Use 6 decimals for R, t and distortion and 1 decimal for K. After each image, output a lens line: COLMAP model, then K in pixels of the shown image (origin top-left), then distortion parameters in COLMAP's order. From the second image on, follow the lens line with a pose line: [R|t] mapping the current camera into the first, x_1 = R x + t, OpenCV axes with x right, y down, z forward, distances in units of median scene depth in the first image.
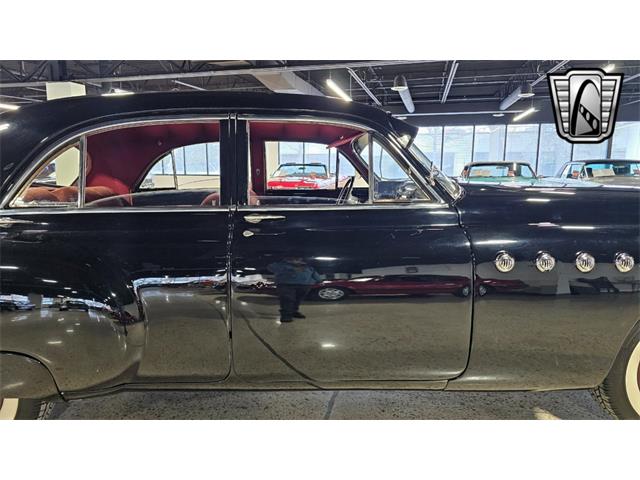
lens RADIAL K [[435.2, 0, 316.2], [0, 435.2, 236.5], [0, 0, 1]] dist [0.003034, -0.000802]
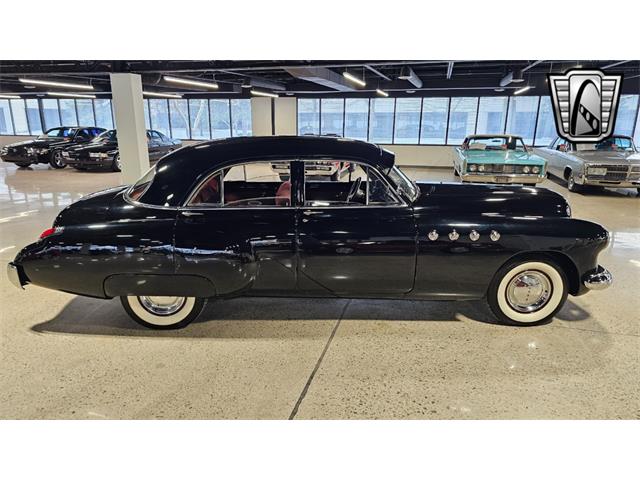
lens RADIAL K [[435.4, 0, 320.0], [0, 435.4, 240.0], [0, 0, 1]] dist [0.002842, -0.002131]
pose [[0.999737, 0.009983, -0.020642, -0.012093], [-0.007710, 0.994187, 0.107387, -0.035438], [0.021594, -0.107200, 0.994003, -0.267022]]
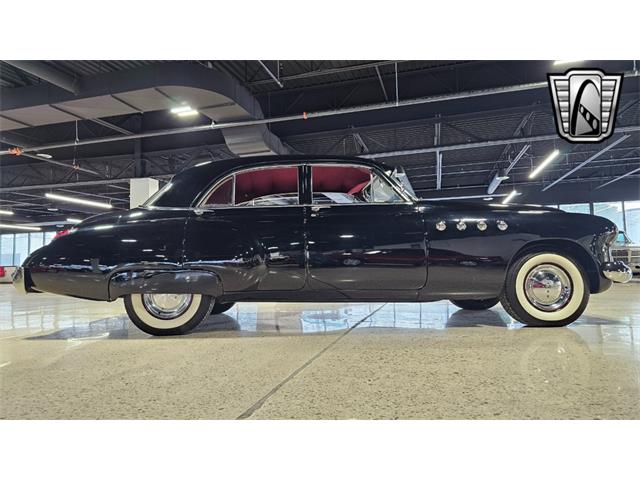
lens RADIAL K [[435.2, 0, 316.2], [0, 435.2, 236.5], [0, 0, 1]] dist [0.003034, -0.000802]
pose [[0.999121, -0.027305, -0.031811, -0.021501], [0.019348, 0.973488, -0.227919, 0.148604], [0.037191, 0.227104, 0.973160, -0.259194]]
